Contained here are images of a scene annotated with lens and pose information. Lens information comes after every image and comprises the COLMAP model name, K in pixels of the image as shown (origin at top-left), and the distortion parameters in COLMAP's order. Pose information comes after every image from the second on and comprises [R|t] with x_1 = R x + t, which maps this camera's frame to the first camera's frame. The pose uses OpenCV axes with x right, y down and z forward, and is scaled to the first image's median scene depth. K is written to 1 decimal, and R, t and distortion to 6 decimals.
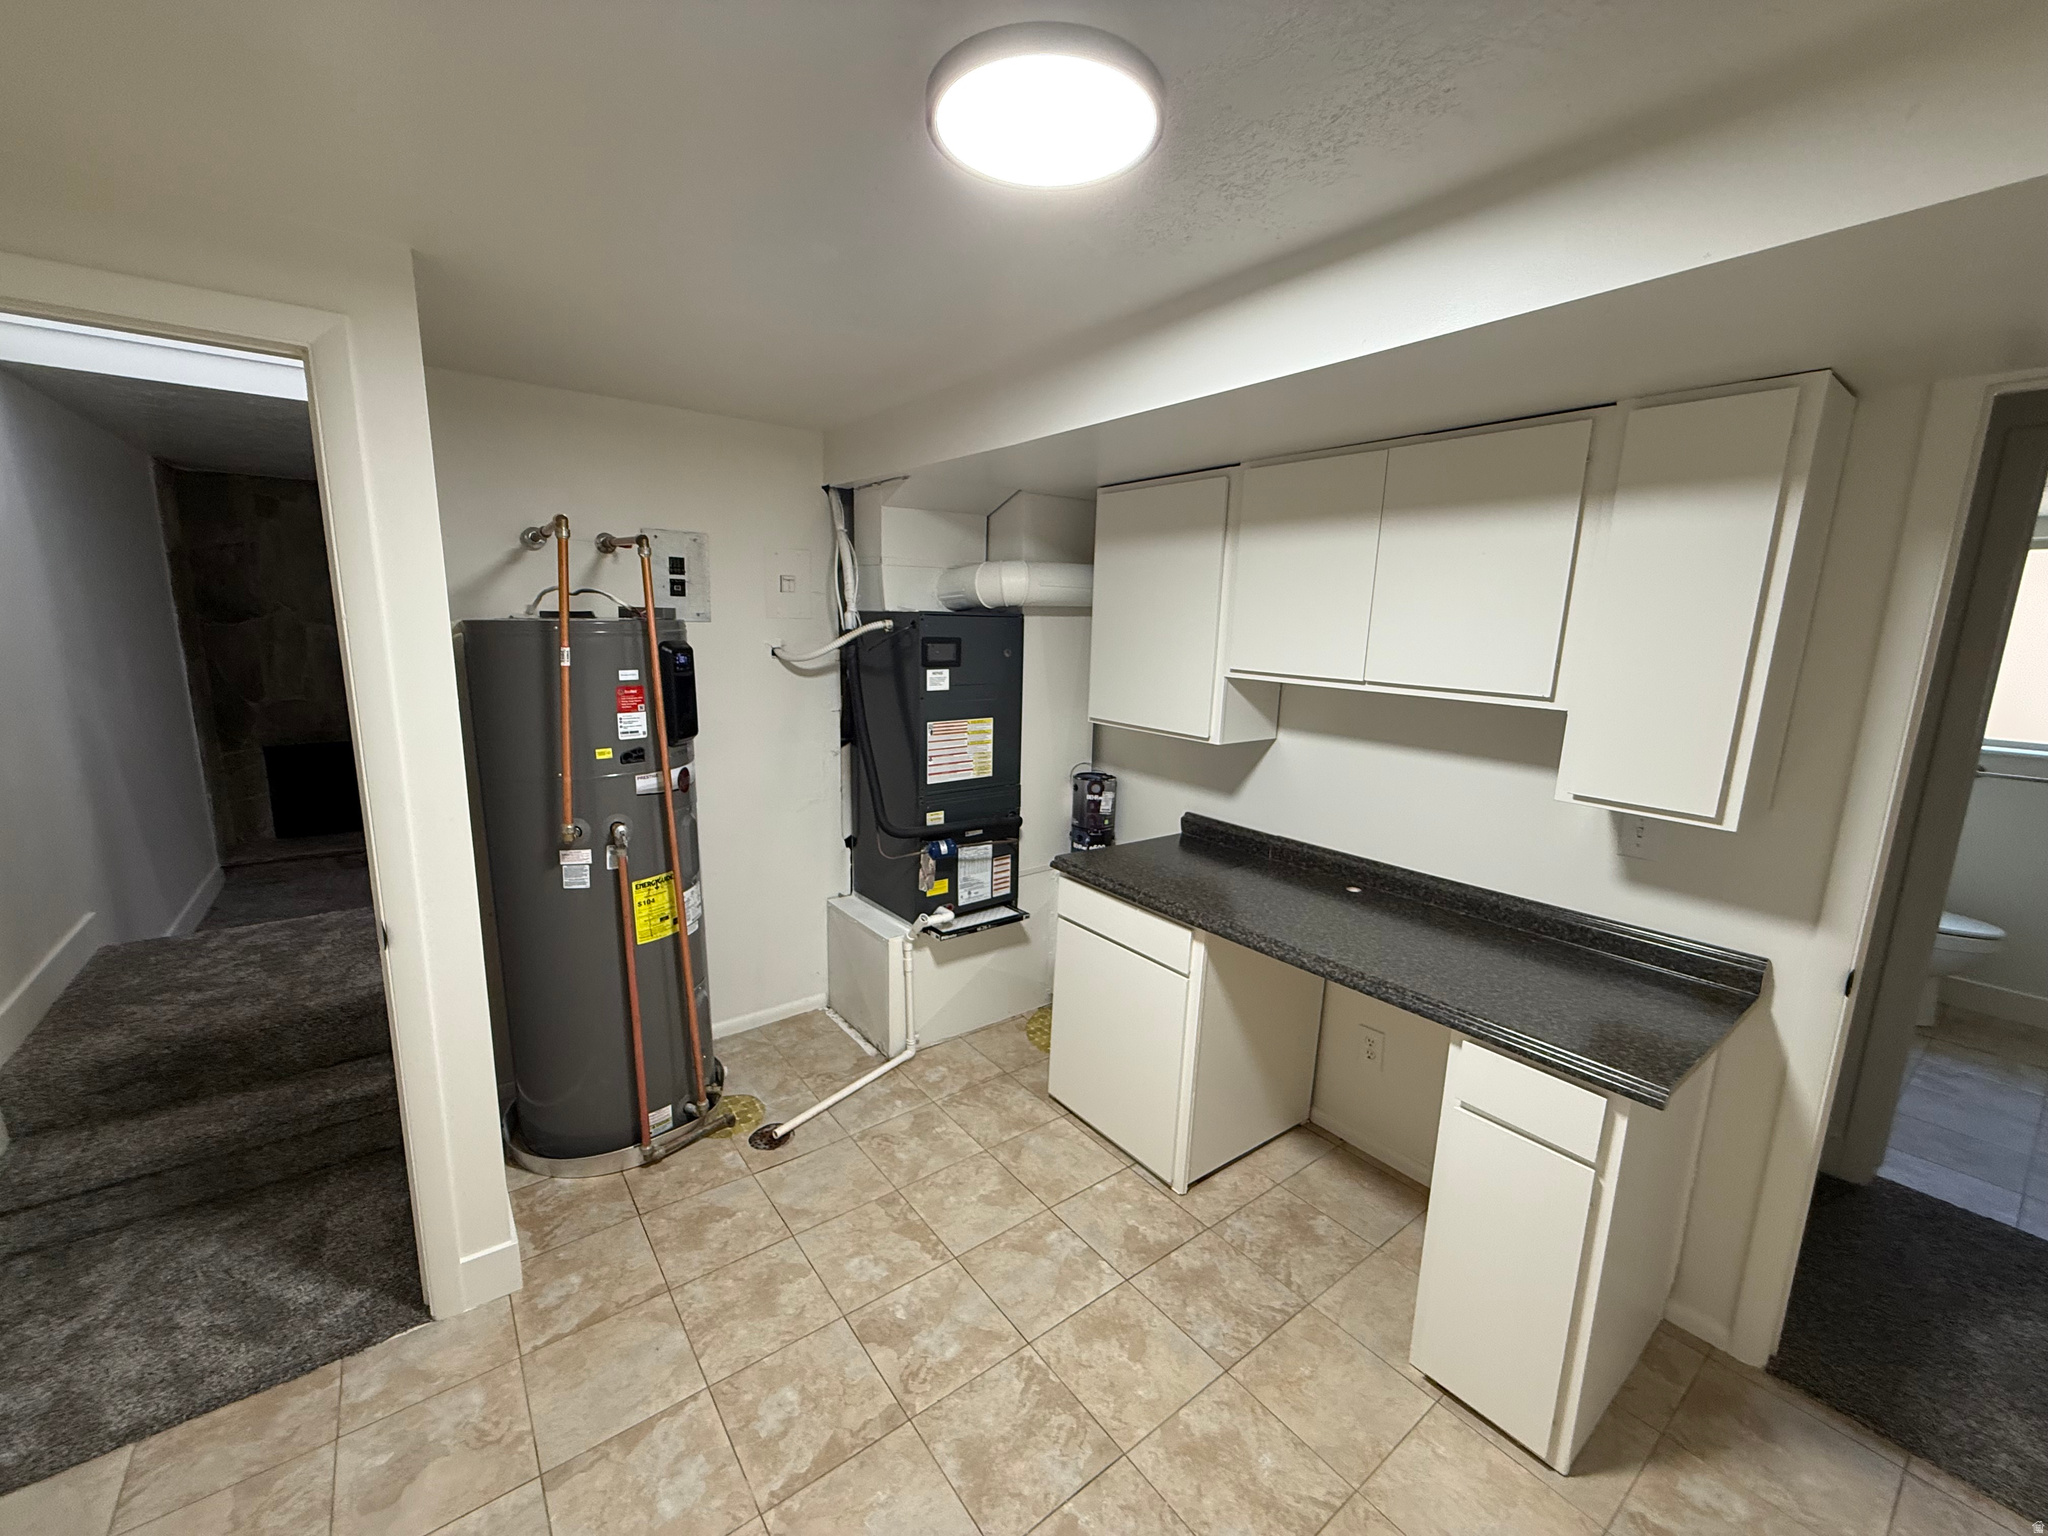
lens RADIAL K [[814.7, 0, 1018.5], [0, 814.7, 769.2], [0, 0, 1]] dist [0.000307, 0.000366]
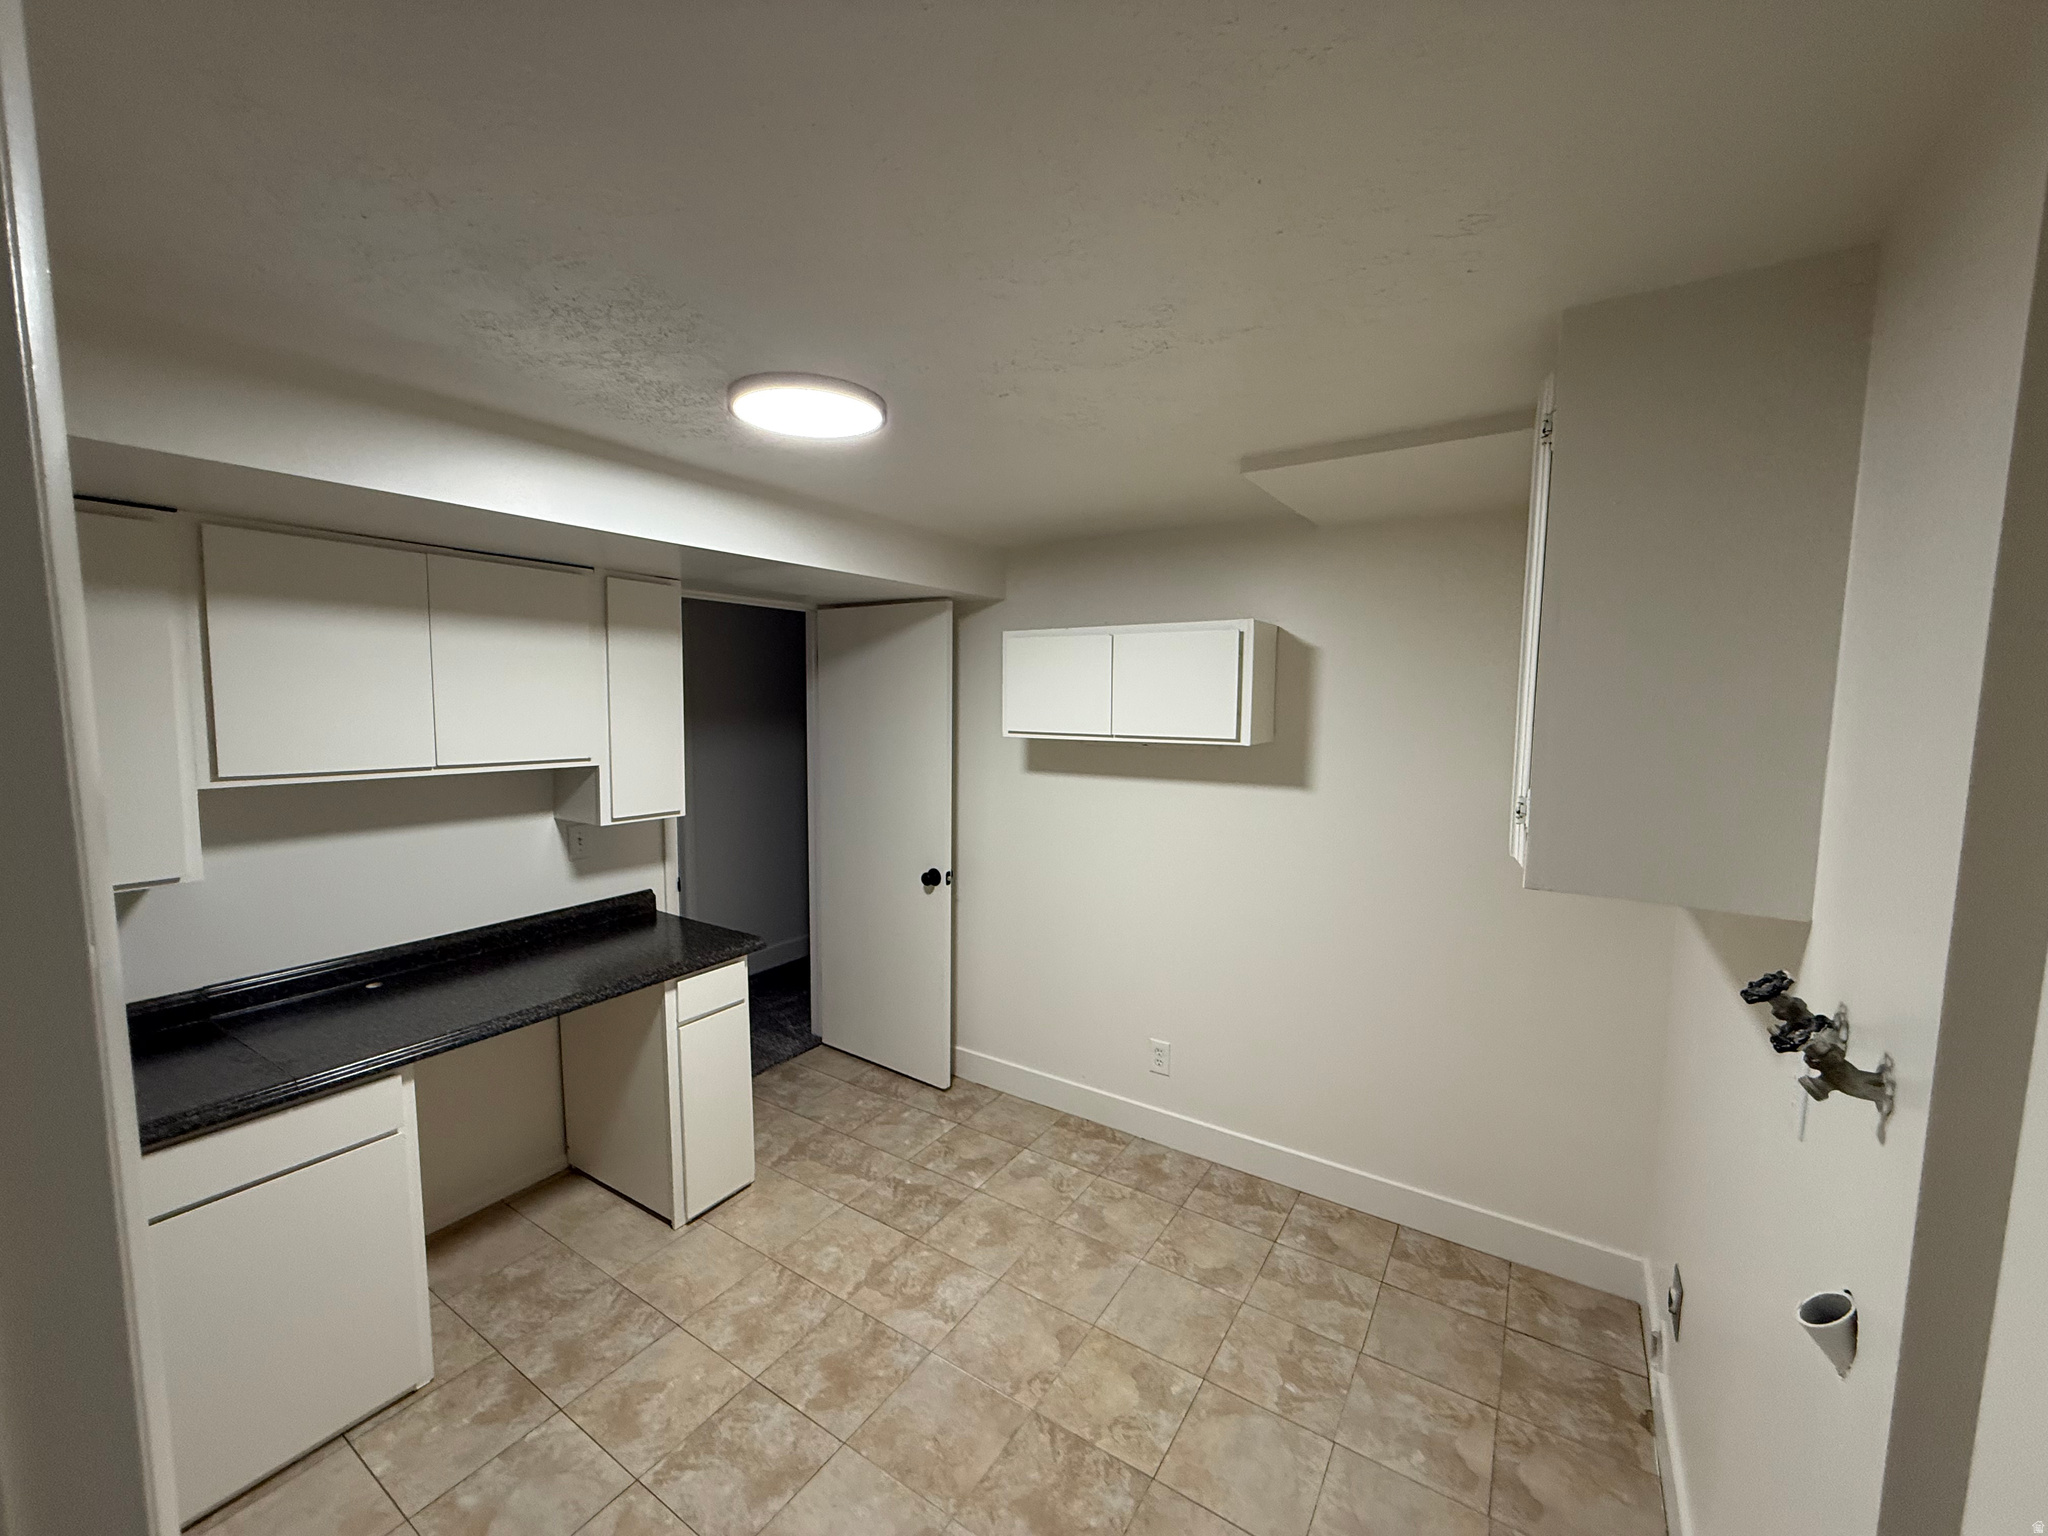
lens RADIAL K [[814.7, 0, 1018.5], [0, 814.7, 769.2], [0, 0, 1]] dist [0.000307, 0.000366]
pose [[-0.336353, -0.117843, 0.934334, -0.989470], [0.150207, 0.972725, 0.176759, -0.215735], [-0.929680, 0.199796, -0.309478, 0.764194]]
